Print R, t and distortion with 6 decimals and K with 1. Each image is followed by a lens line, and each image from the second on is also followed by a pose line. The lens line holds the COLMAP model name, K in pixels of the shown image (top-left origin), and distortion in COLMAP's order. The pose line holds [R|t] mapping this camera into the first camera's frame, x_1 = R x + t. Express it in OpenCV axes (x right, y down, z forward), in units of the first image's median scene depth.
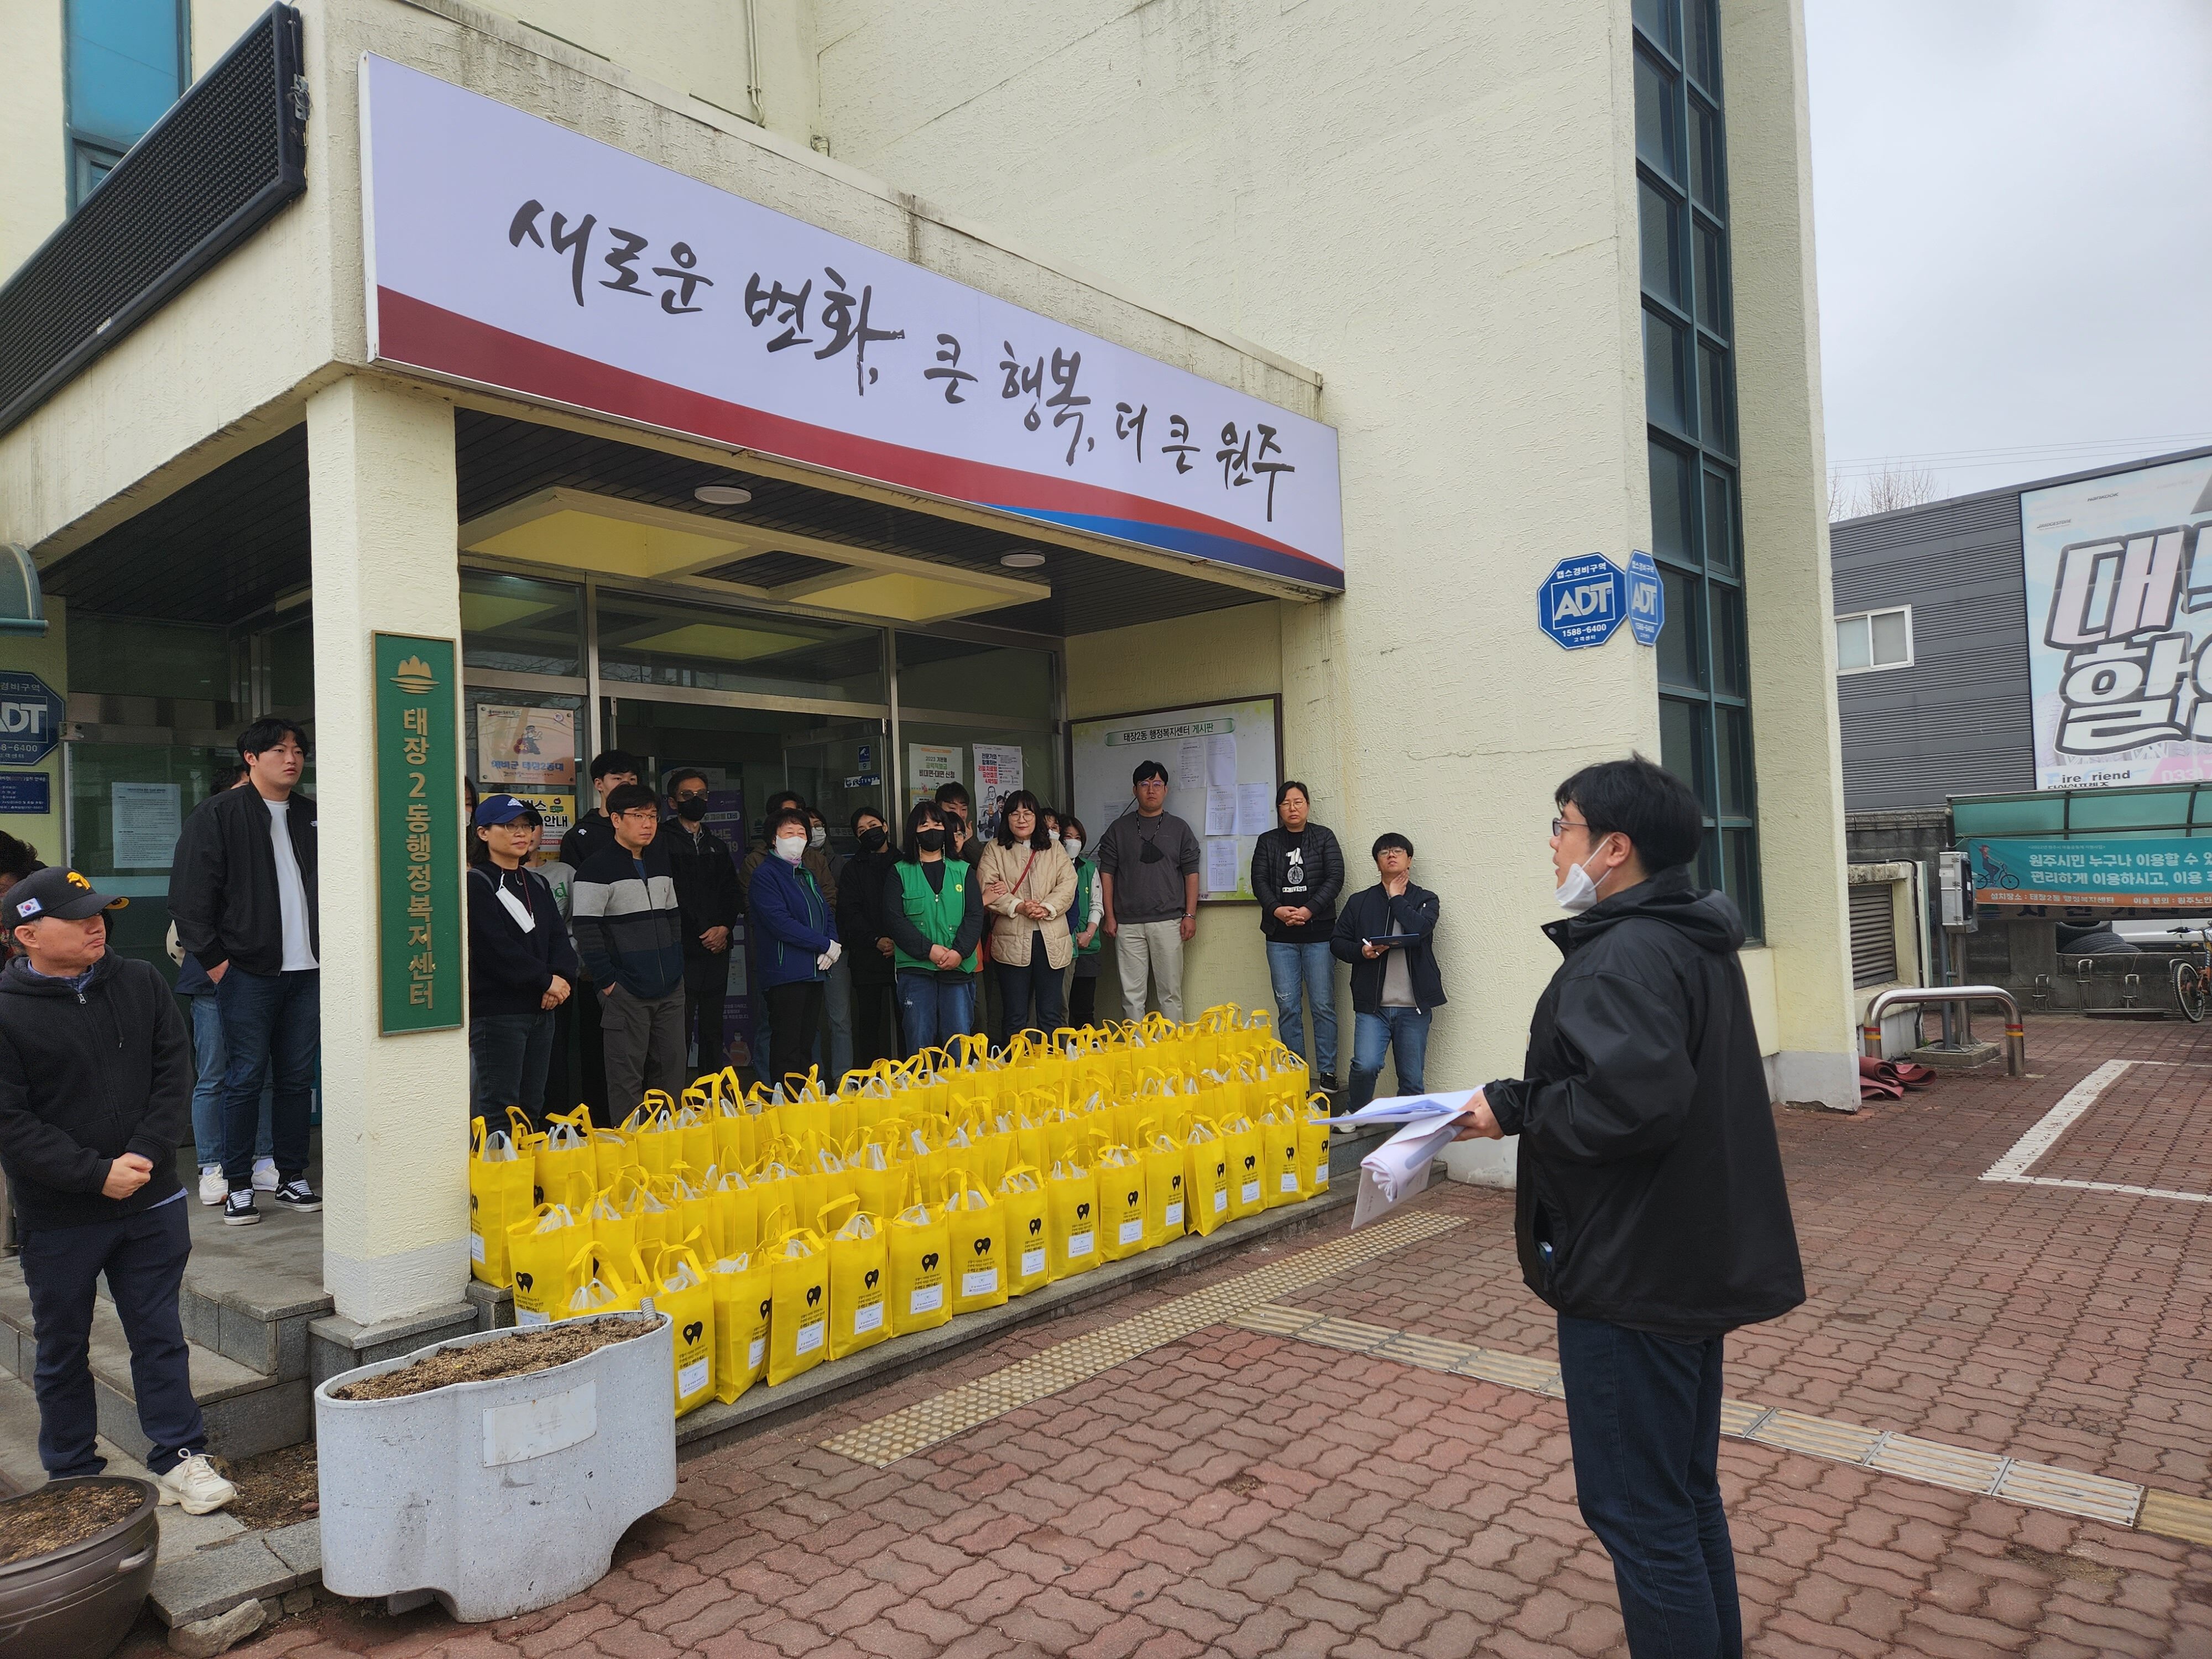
lens RADIAL K [[1458.2, 0, 1123.1], [0, 1458.2, 826.5], [0, 0, 1]] dist [0.003741, -0.002556]
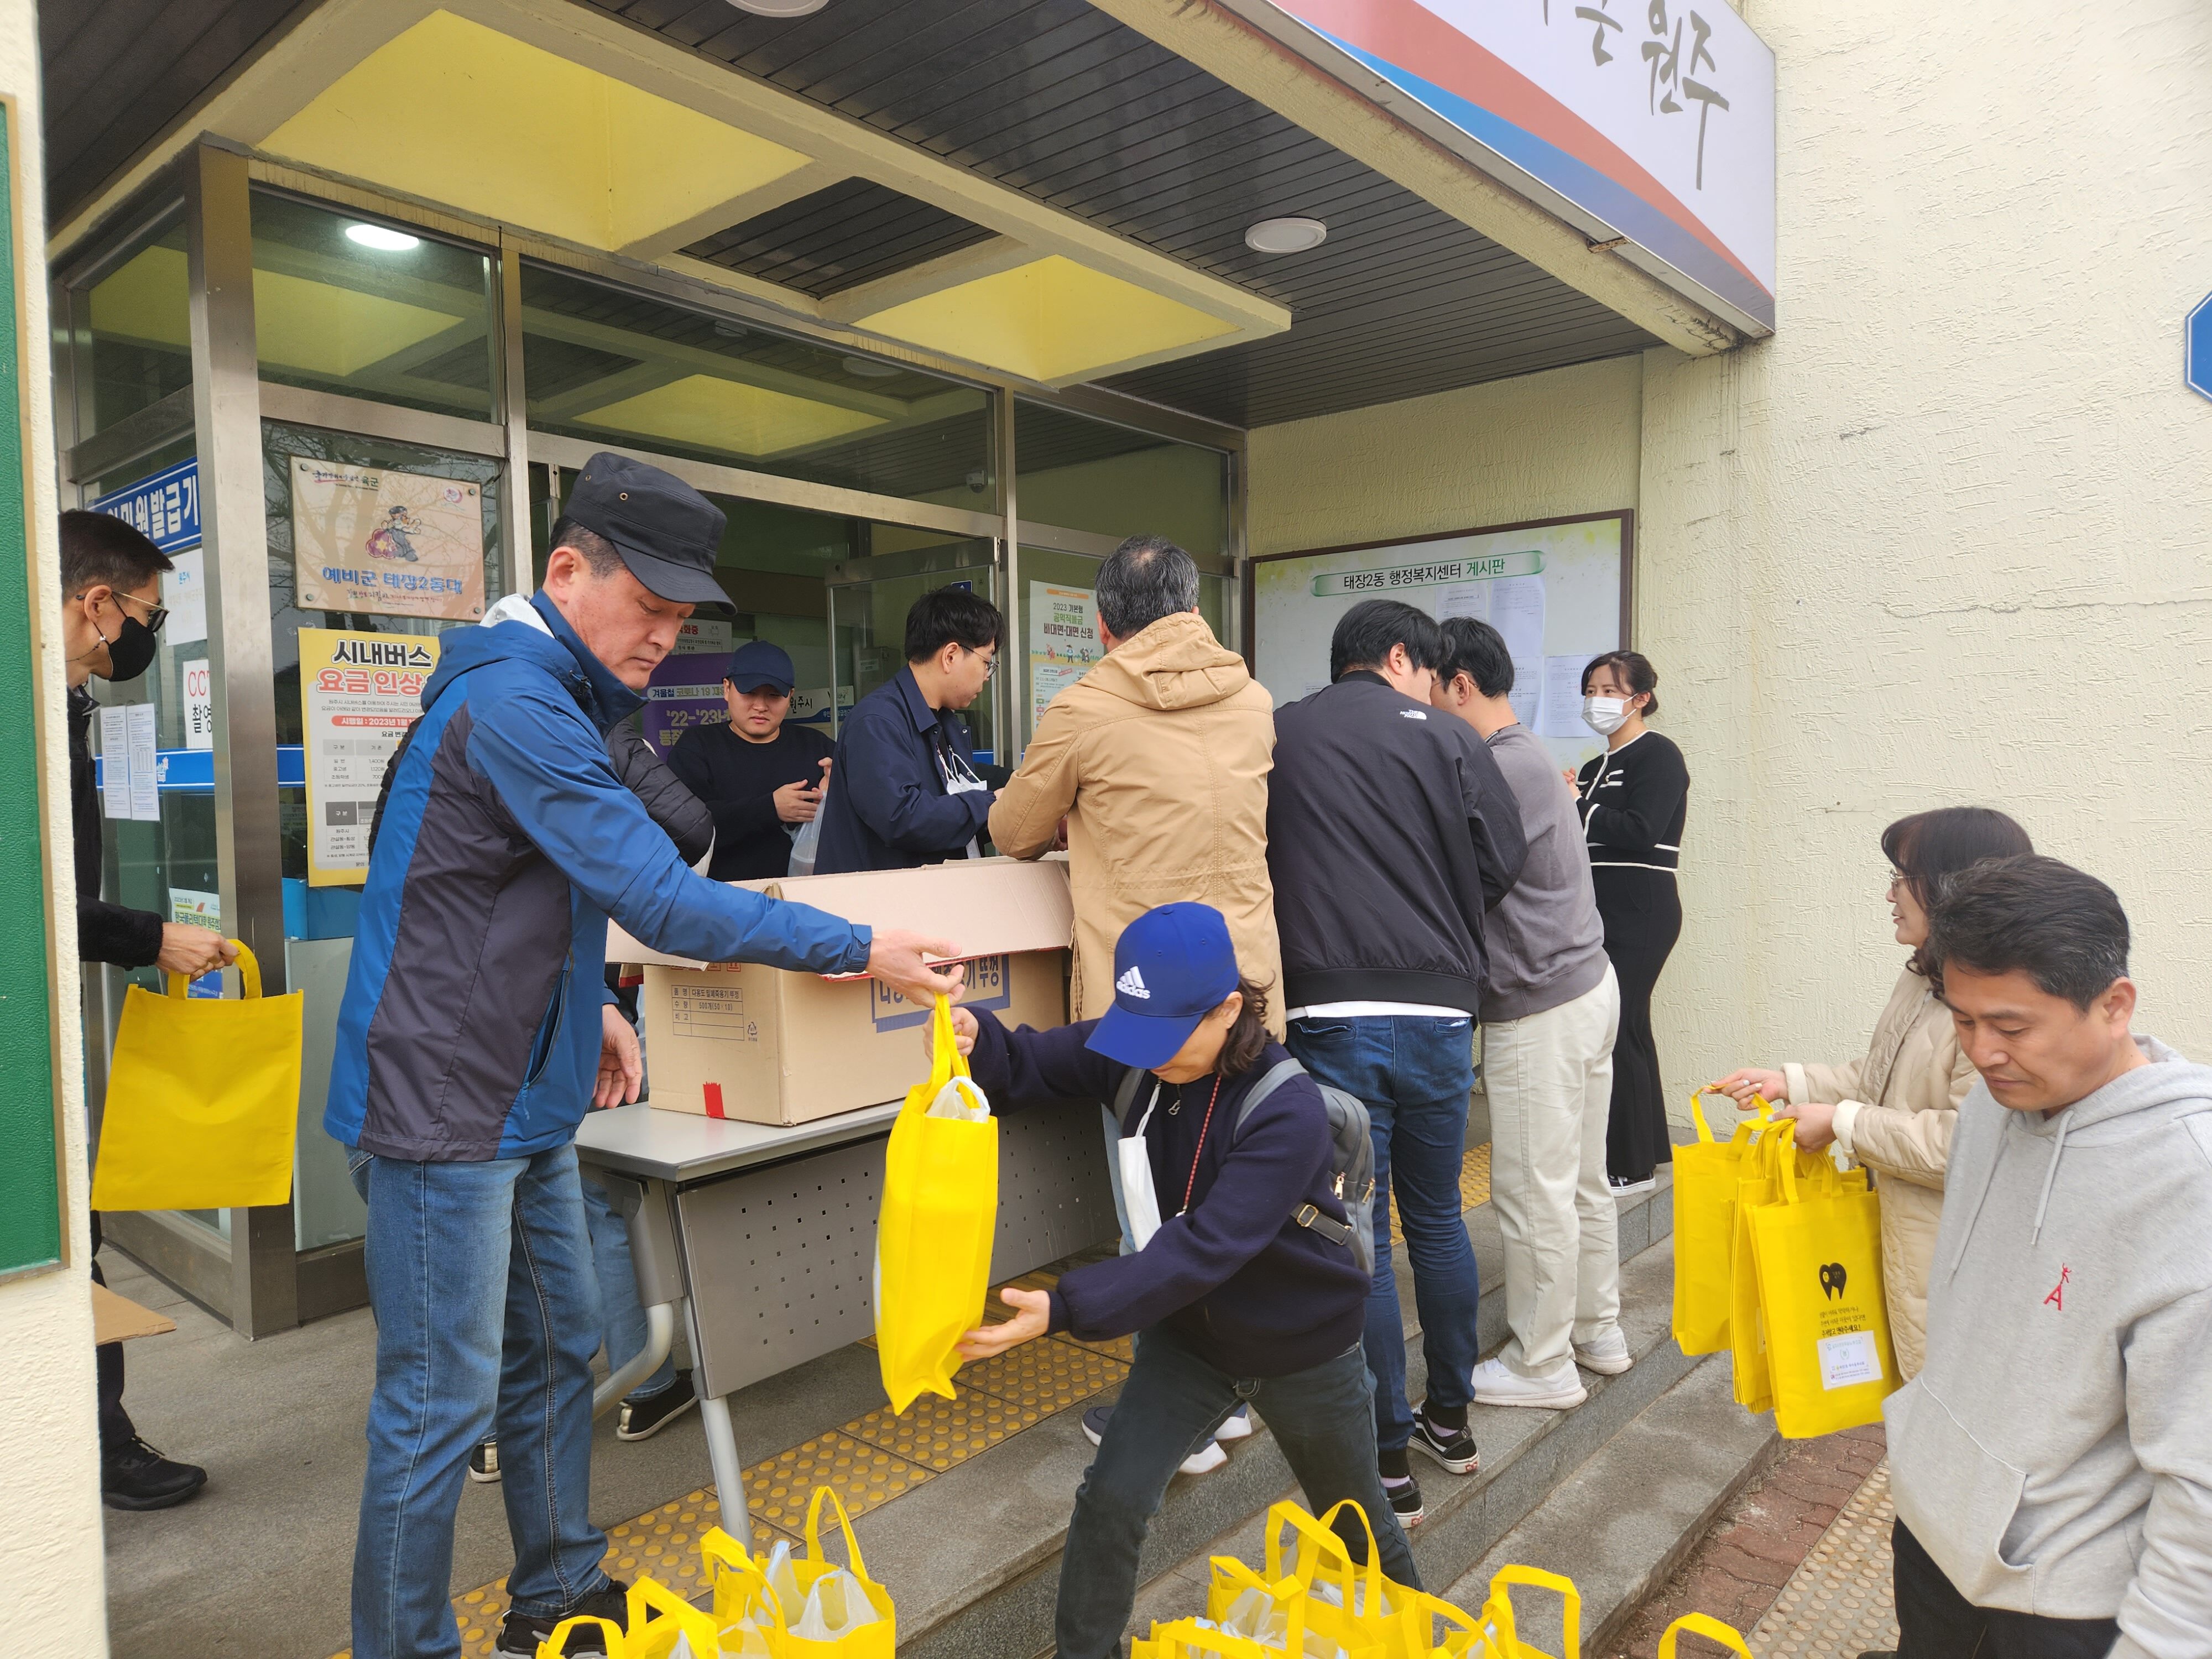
lens RADIAL K [[1458.2, 0, 1090.9], [0, 1458.2, 838.2], [0, 0, 1]] dist [0.003741, -0.002556]
pose [[0.999704, 0.022517, -0.009244, -0.122411], [-0.021701, 0.996521, 0.080469, 0.003506], [0.011024, -0.080245, 0.996714, 0.391350]]
